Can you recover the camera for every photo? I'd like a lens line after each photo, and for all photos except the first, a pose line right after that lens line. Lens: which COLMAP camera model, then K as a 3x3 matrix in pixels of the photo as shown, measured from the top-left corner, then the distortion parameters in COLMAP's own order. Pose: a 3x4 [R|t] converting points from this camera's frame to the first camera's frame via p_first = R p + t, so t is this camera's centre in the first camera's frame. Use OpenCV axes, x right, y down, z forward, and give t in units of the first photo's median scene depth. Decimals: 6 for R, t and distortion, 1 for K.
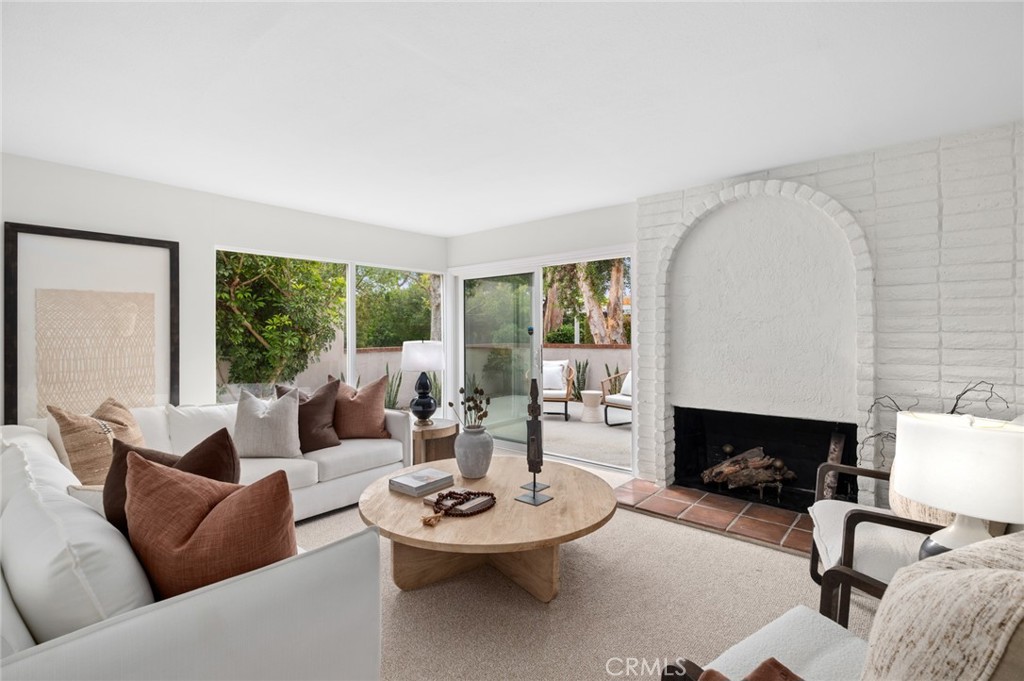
lens RADIAL K [[476.6, 0, 511.4], [0, 476.6, 334.7], [0, 0, 1]] dist [-0.000909, 0.000560]
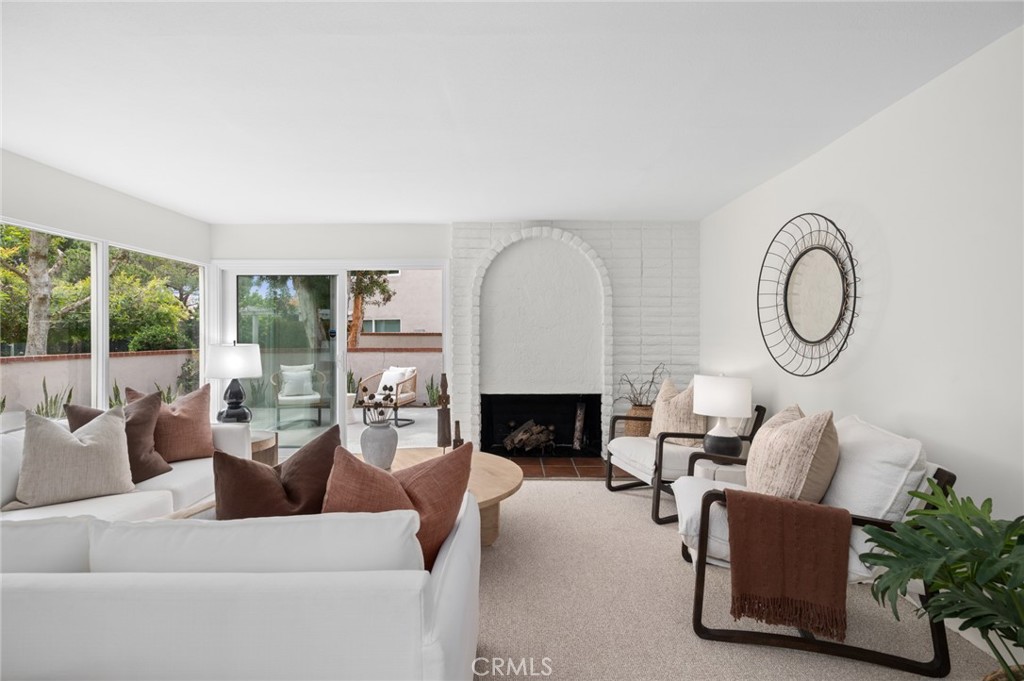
lens RADIAL K [[476.6, 0, 512.6], [0, 476.6, 342.6], [0, 0, 1]] dist [-0.000909, 0.000560]
pose [[0.761836, -0.004903, 0.647751, -0.440126], [0.000933, 0.999979, 0.006472, 0.006993], [-0.647769, -0.004326, 0.761825, -0.004295]]
